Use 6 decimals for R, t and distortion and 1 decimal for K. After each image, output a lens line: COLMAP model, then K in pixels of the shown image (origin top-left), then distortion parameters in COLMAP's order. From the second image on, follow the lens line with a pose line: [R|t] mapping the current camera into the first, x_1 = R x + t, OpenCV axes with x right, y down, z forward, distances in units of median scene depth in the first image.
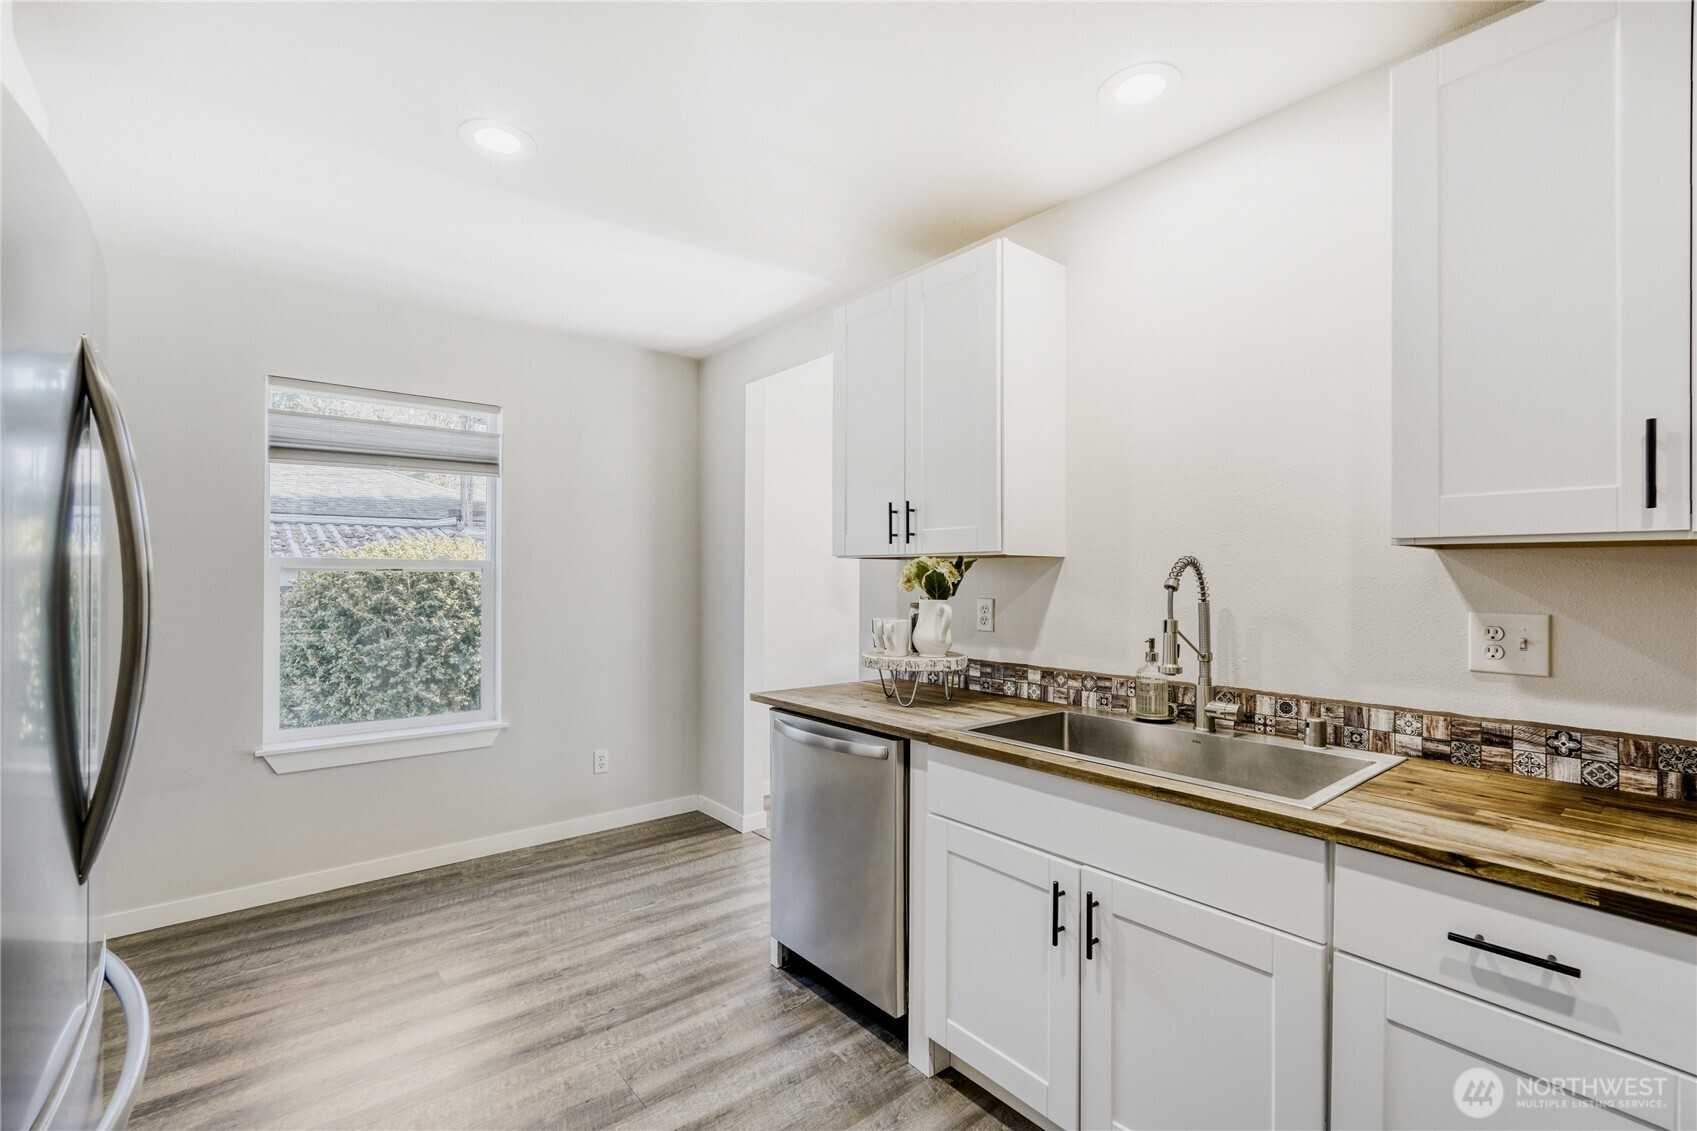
lens RADIAL K [[762.8, 0, 851.0], [0, 762.8, 576.9], [0, 0, 1]] dist [-0.017057, 0.009682]
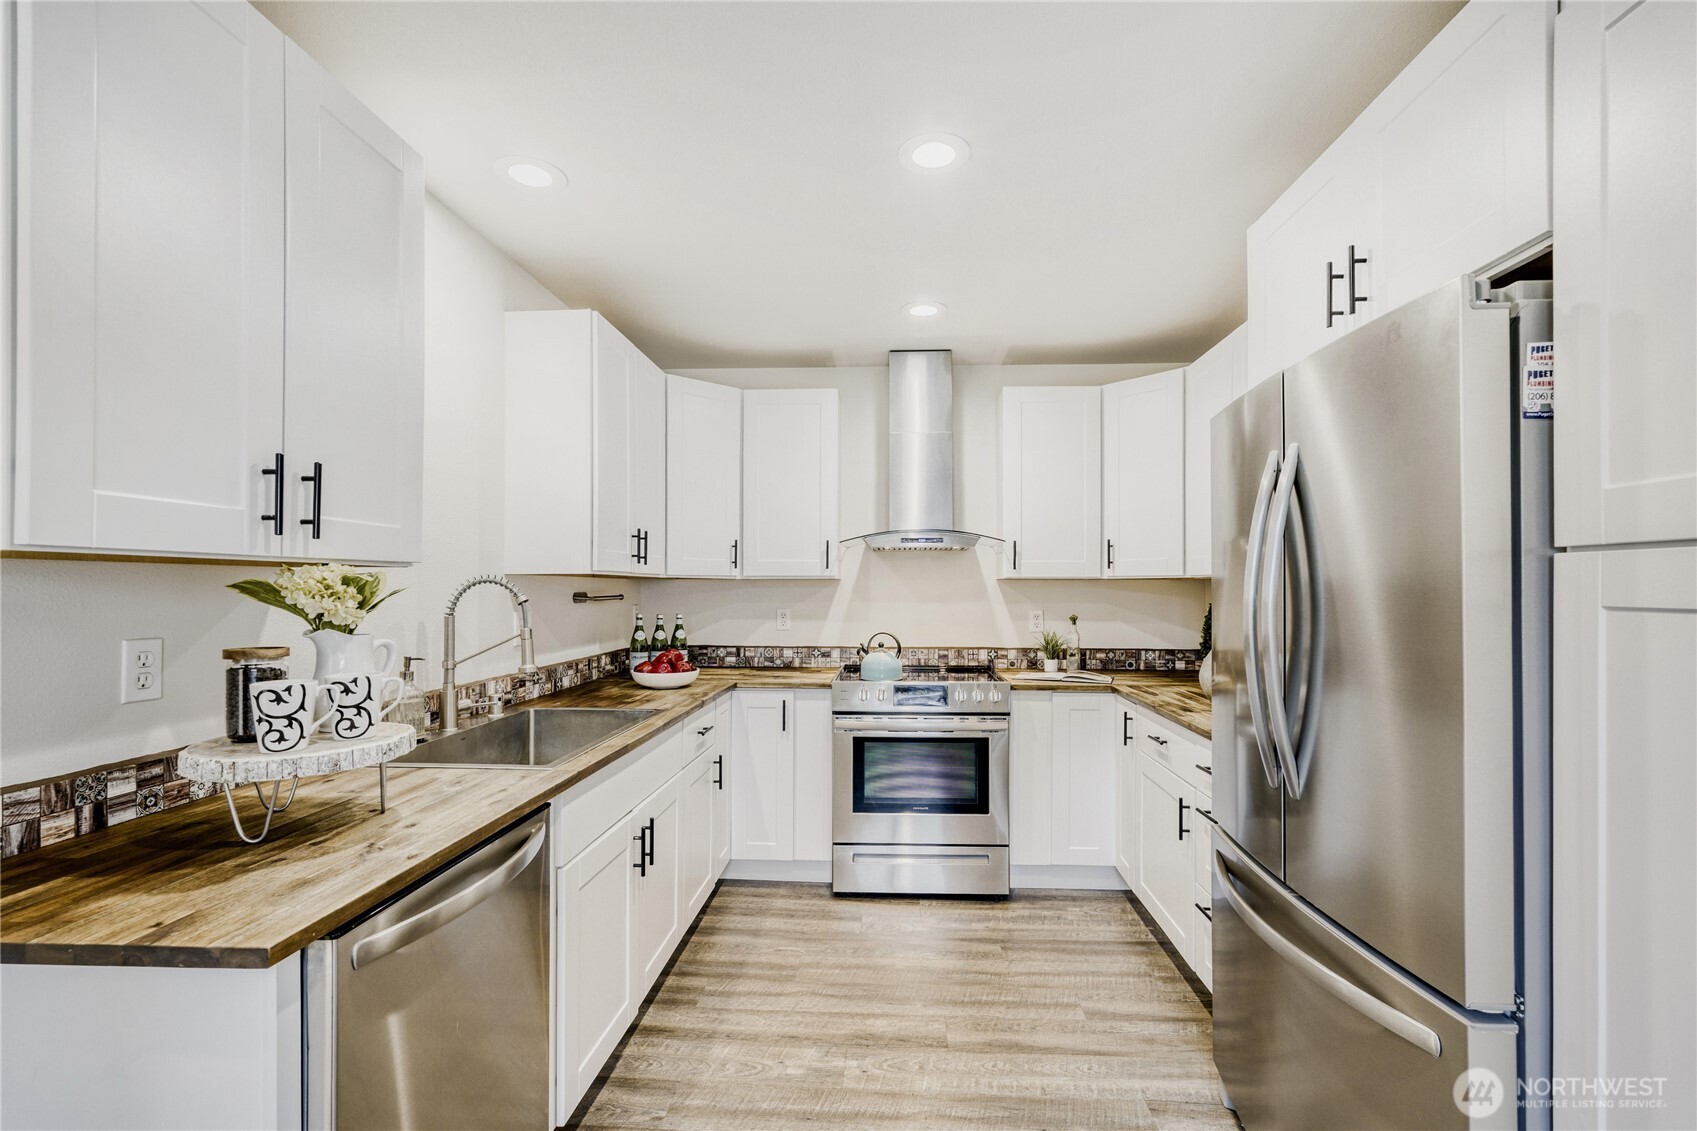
lens RADIAL K [[762.8, 0, 851.0], [0, 762.8, 576.9], [0, 0, 1]] dist [-0.017057, 0.009682]
pose [[-0.724748, 0.002453, 0.689009, -0.735269], [-0.004309, 0.999958, -0.008093, -0.016852], [-0.689000, -0.008835, -0.724707, 1.416632]]
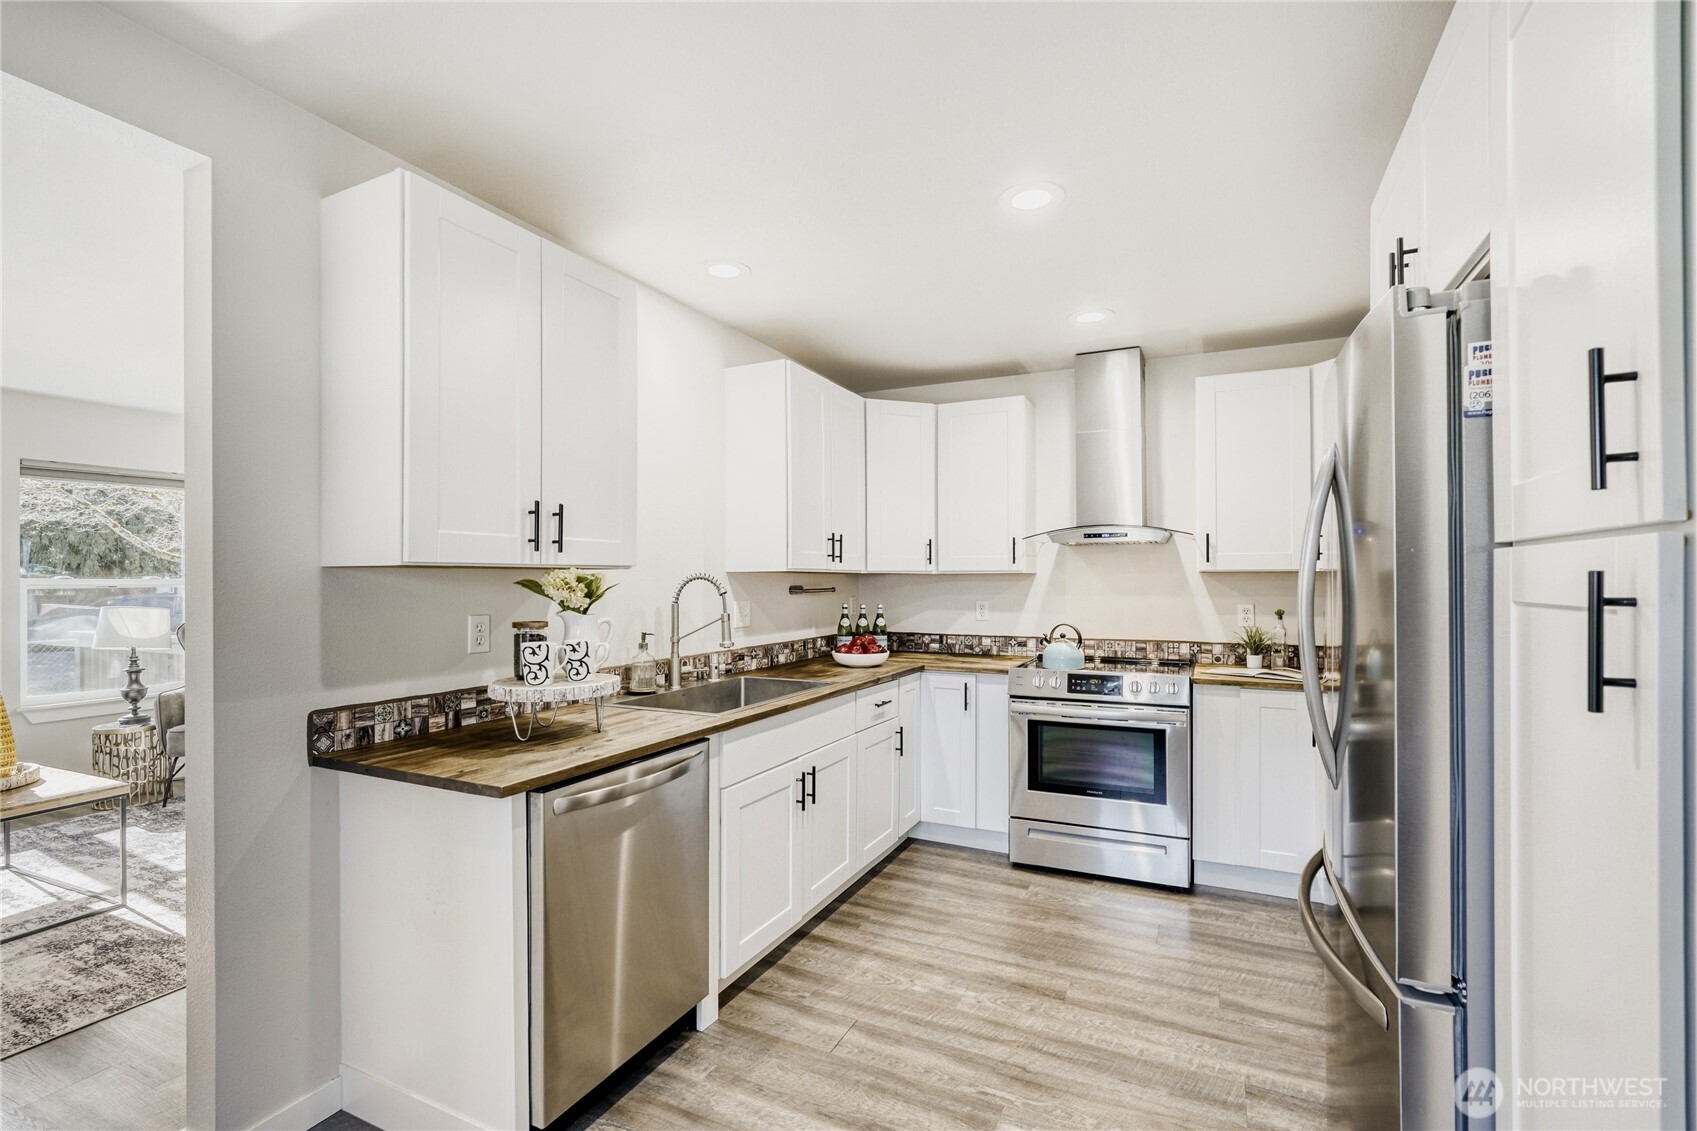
lens RADIAL K [[759.7, 0, 848.5], [0, 759.7, 565.5], [0, 0, 1]] dist [-0.014157, 0.009380]
pose [[-0.411786, 0.011921, 0.911203, -1.066266], [0.001289, 0.999921, -0.012499, -0.022691], [-0.911280, -0.003973, -0.411769, 1.321254]]
